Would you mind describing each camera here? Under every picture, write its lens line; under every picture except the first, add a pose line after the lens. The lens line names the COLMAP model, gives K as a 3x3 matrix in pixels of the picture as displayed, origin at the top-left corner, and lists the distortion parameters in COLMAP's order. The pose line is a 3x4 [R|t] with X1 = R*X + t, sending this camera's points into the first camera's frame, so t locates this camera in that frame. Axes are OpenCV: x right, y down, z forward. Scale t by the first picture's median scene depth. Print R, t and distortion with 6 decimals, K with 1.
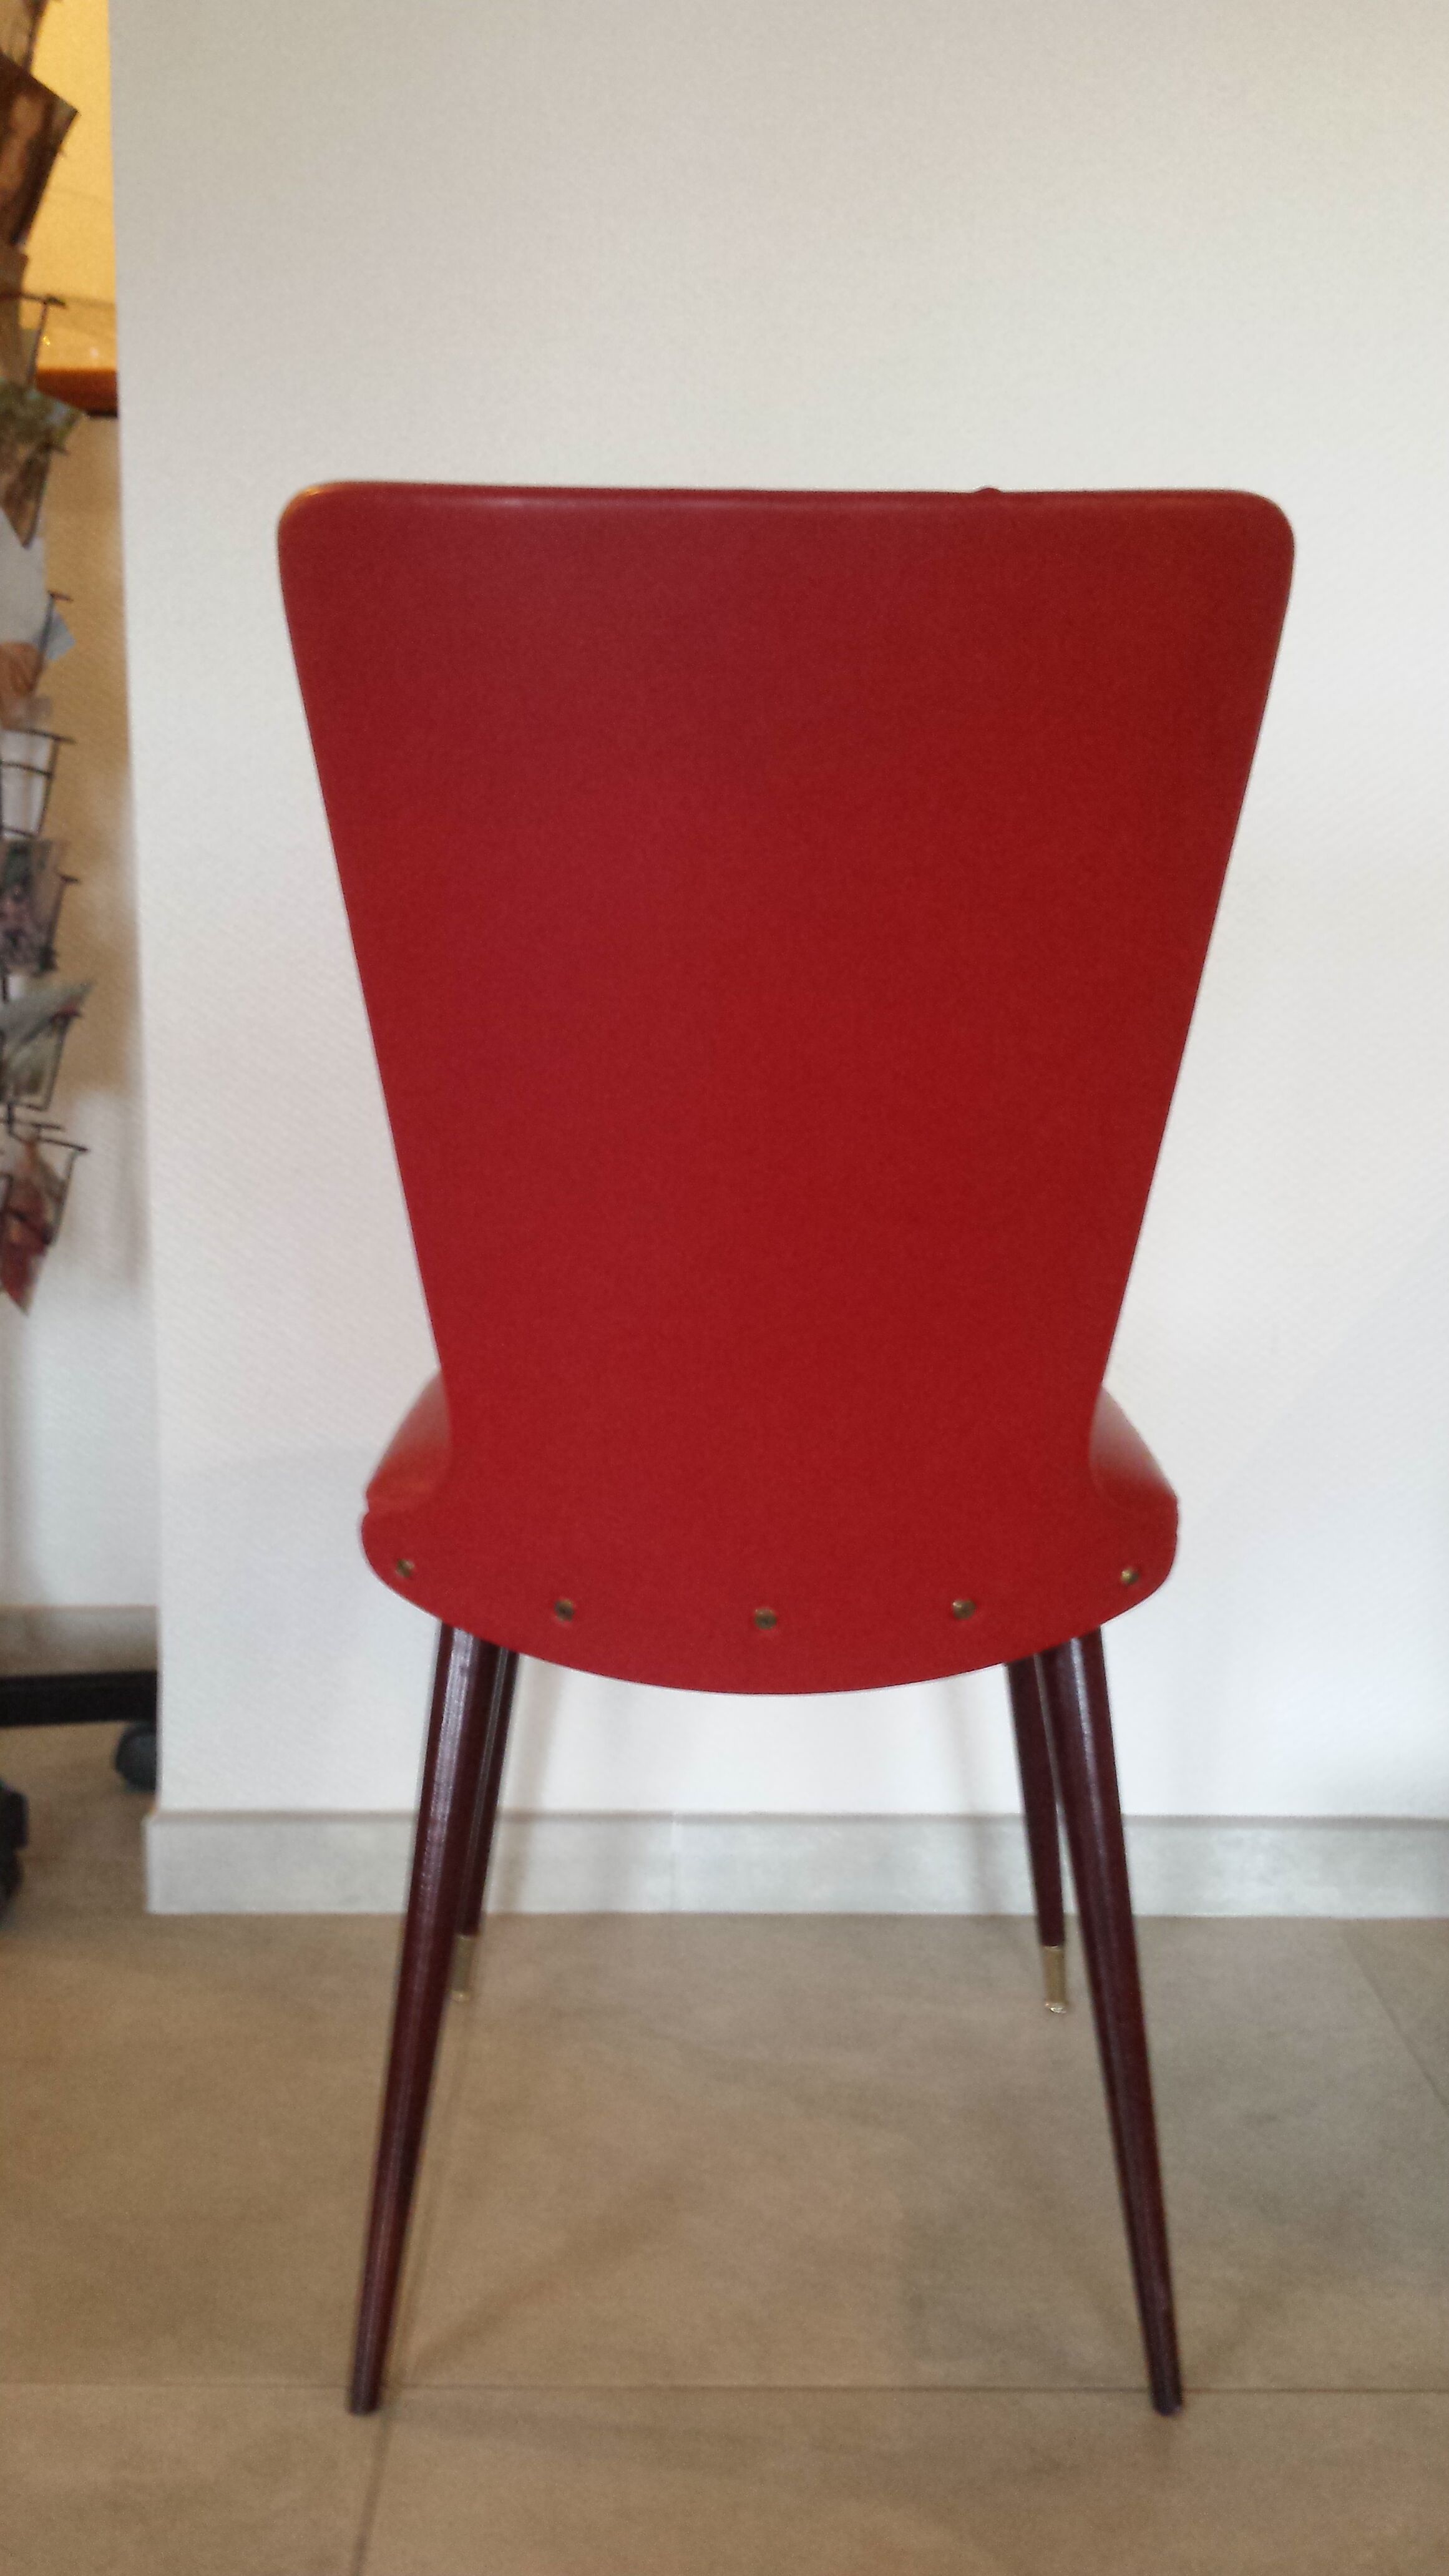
lens RADIAL K [[2334.4, 0, 724.5], [0, 2334.4, 1288.0], [0, 0, 1]] dist [0.133787, -0.248586]
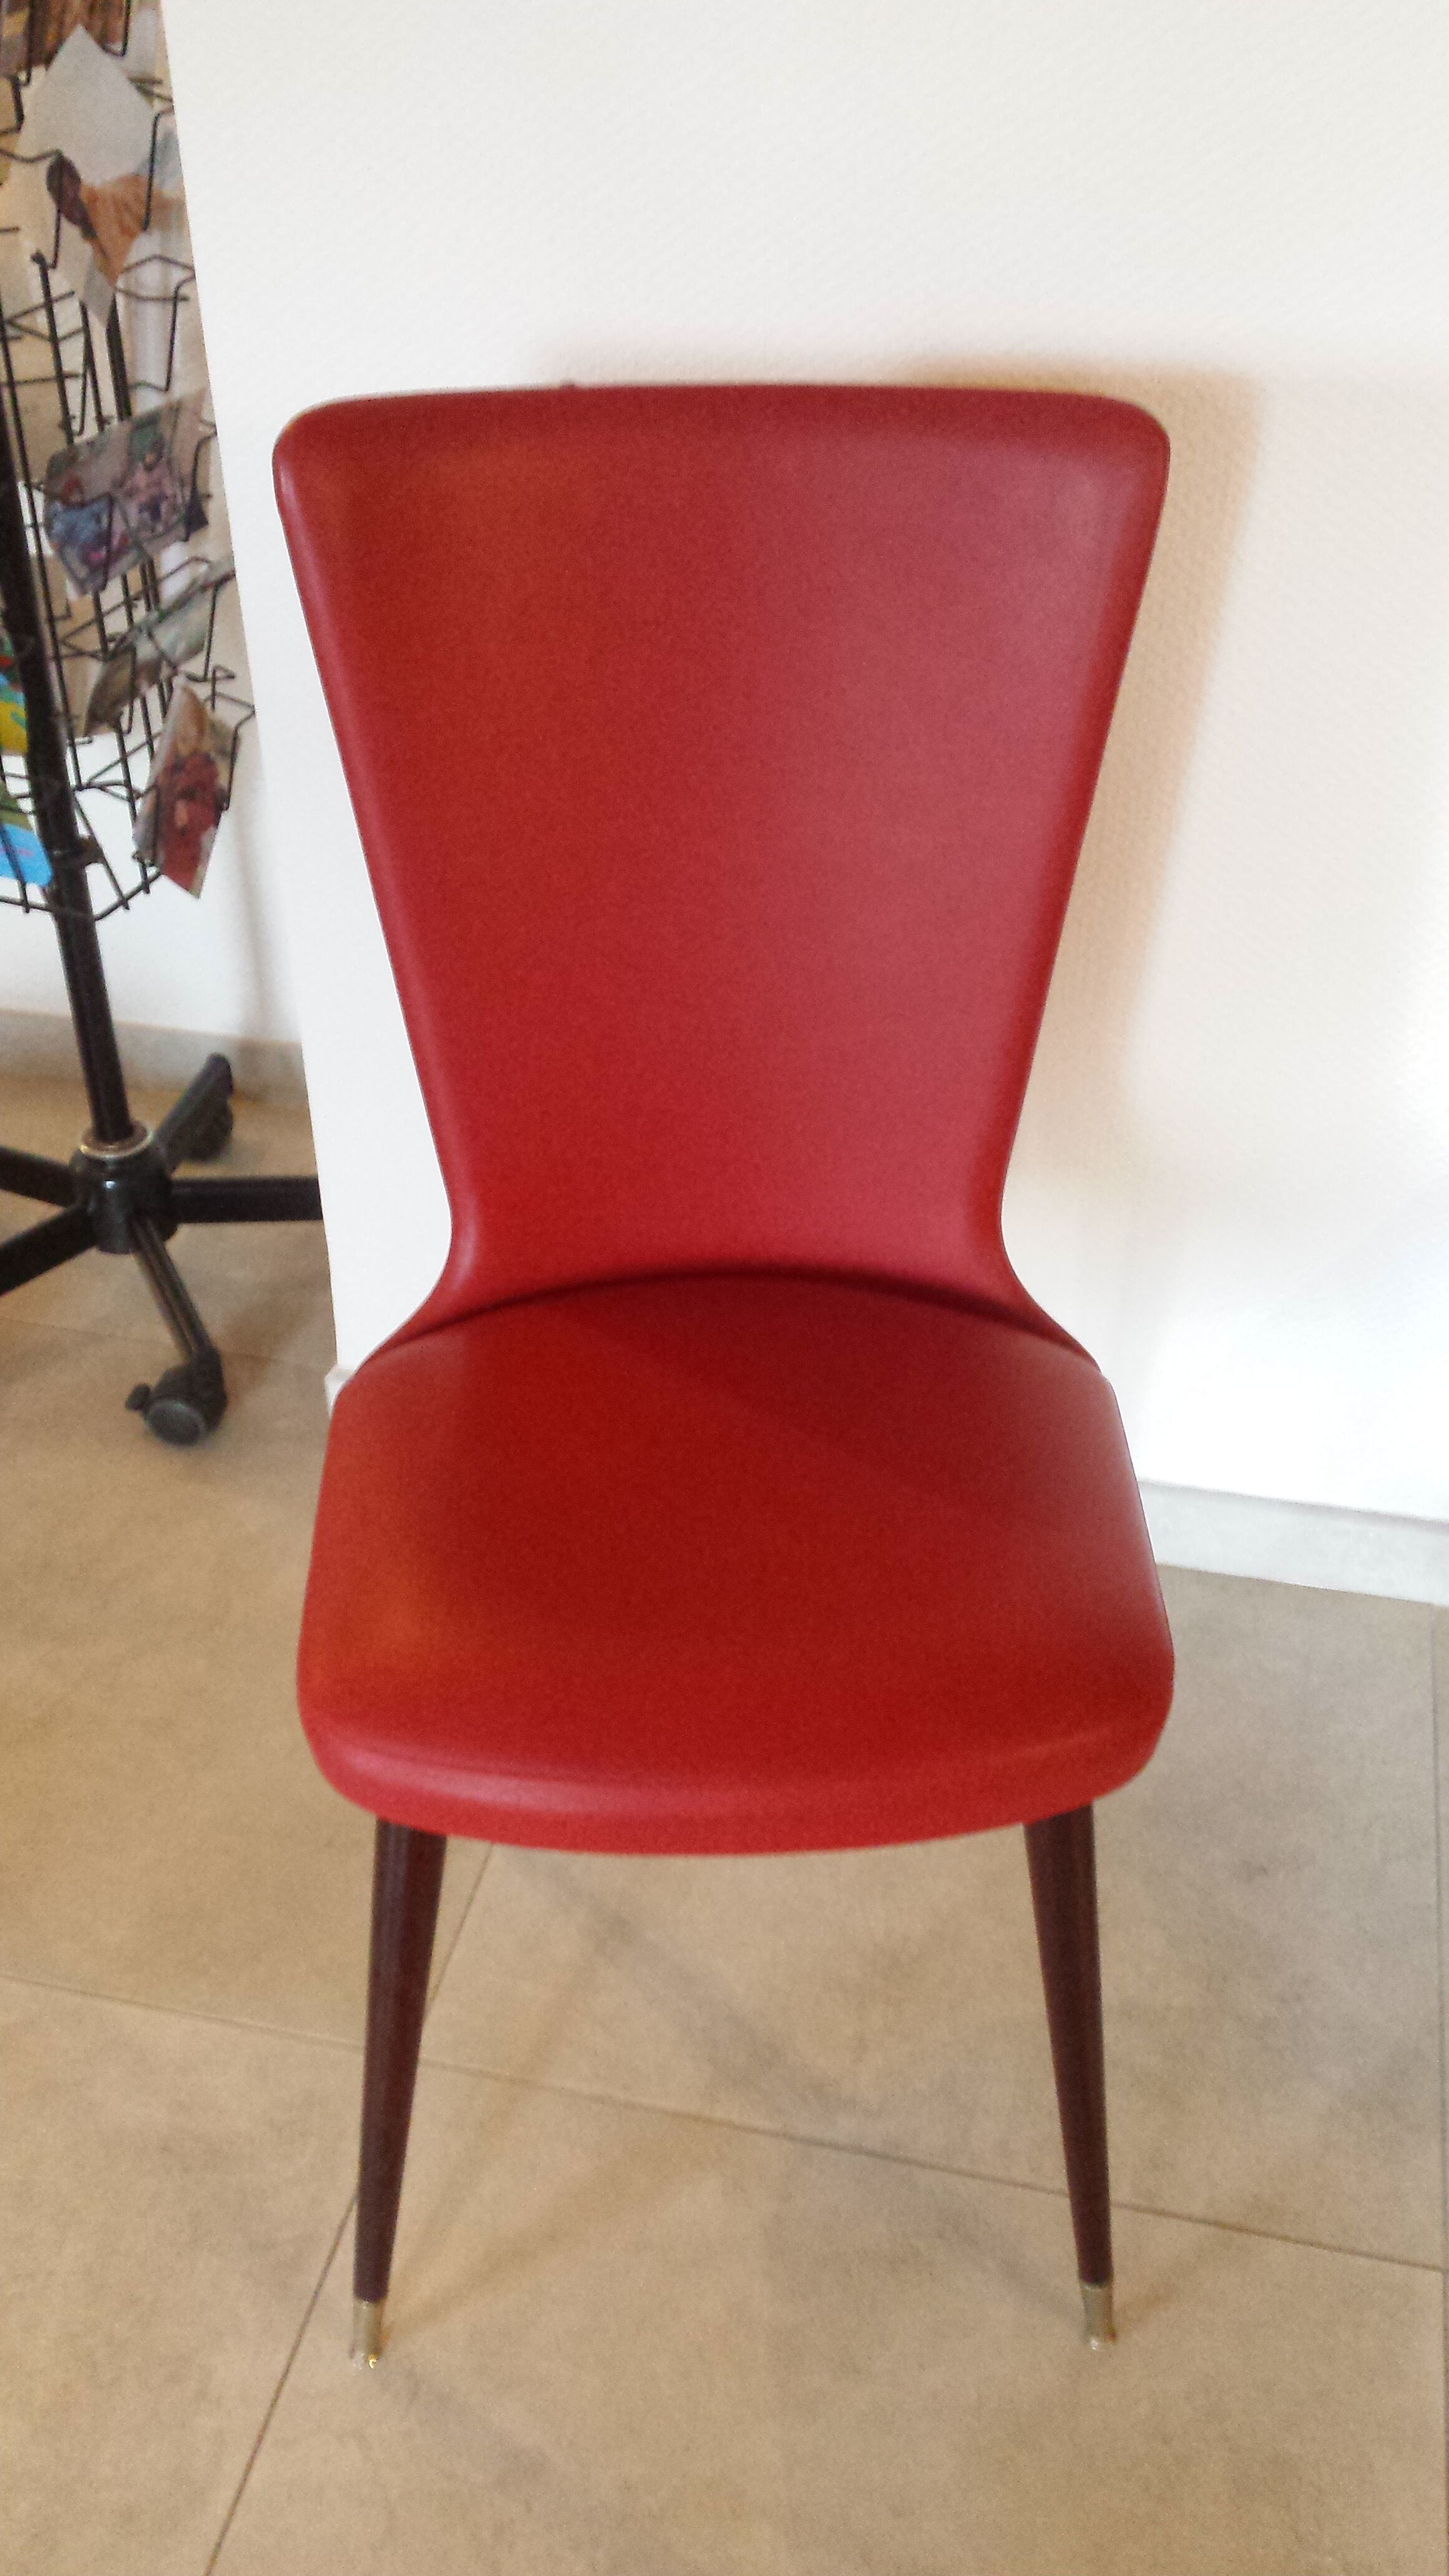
lens RADIAL K [[2334.4, 0, 724.5], [0, 2334.4, 1288.0], [0, 0, 1]] dist [0.133787, -0.248586]
pose [[0.972848, 0.127367, -0.193248, 0.141394], [-0.027120, 0.891941, 0.451339, -0.307645], [0.229851, -0.433843, 0.871177, 0.105890]]
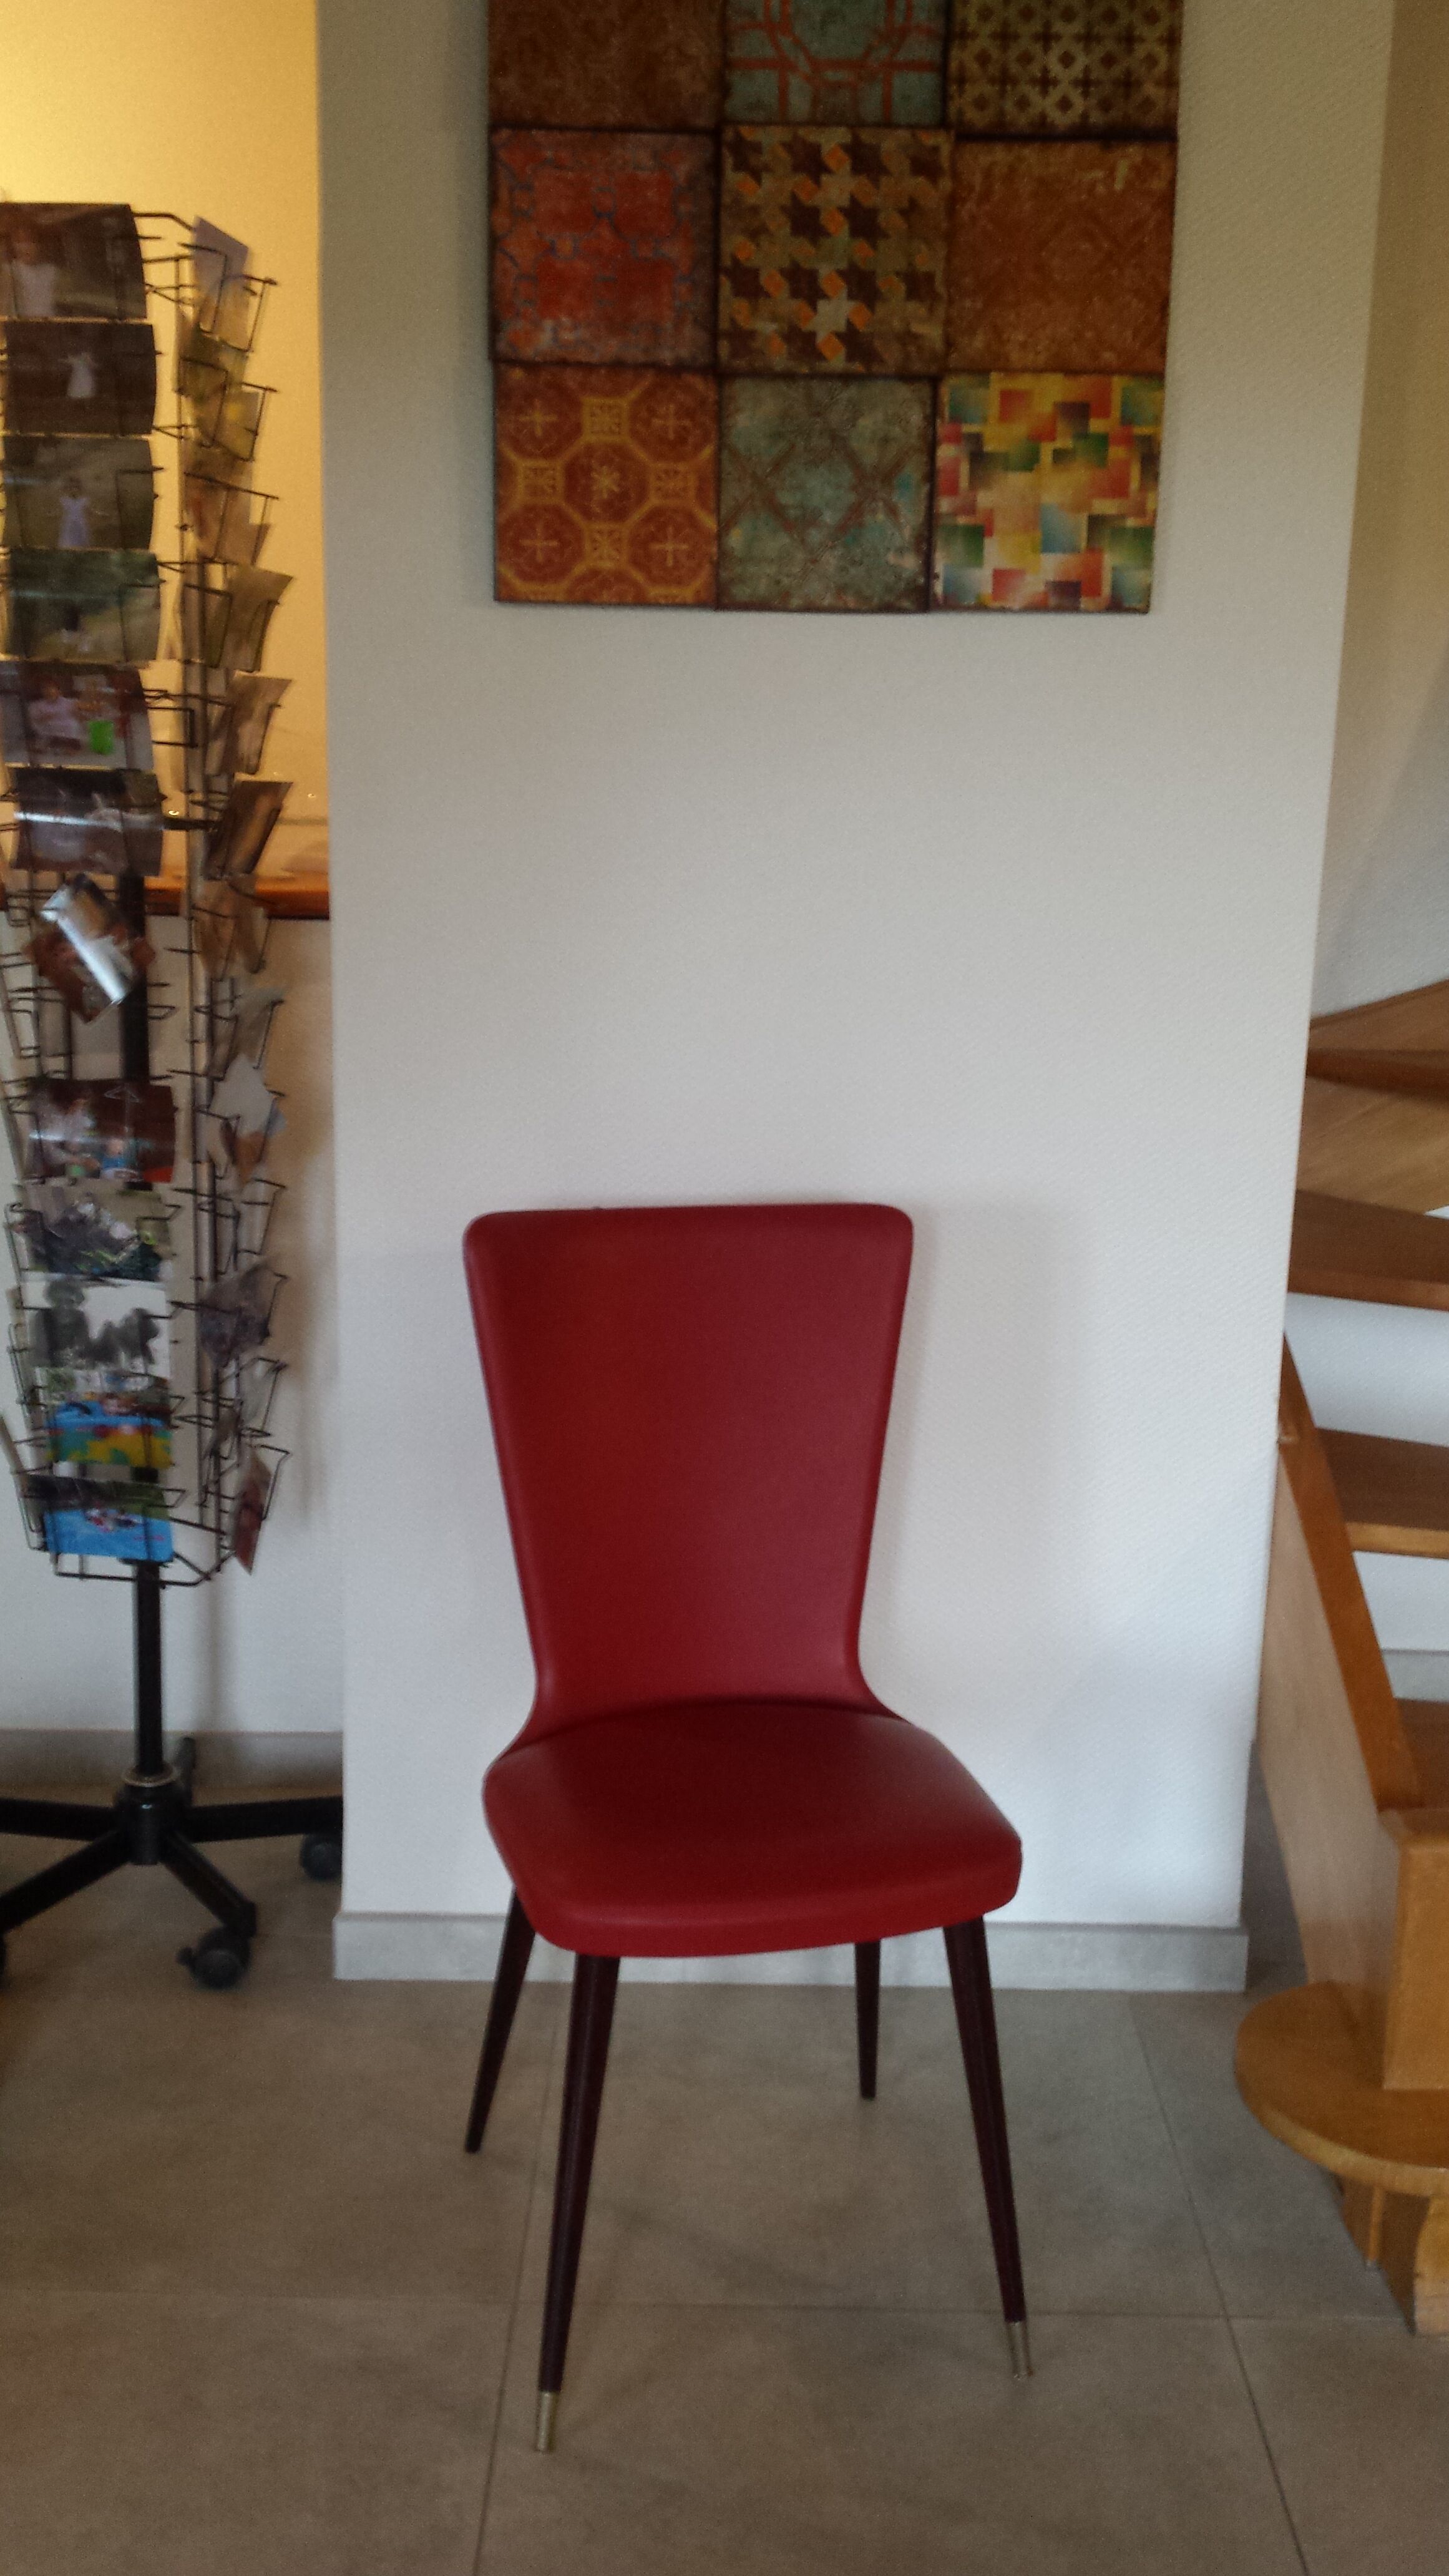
lens RADIAL K [[2334.4, 0, 724.5], [0, 2334.4, 1288.0], [0, 0, 1]] dist [0.133787, -0.248586]
pose [[0.999846, 0.010786, -0.013829, 0.020345], [-0.010053, 0.998598, 0.051978, -0.253954], [0.014370, -0.051831, 0.998552, -0.474668]]
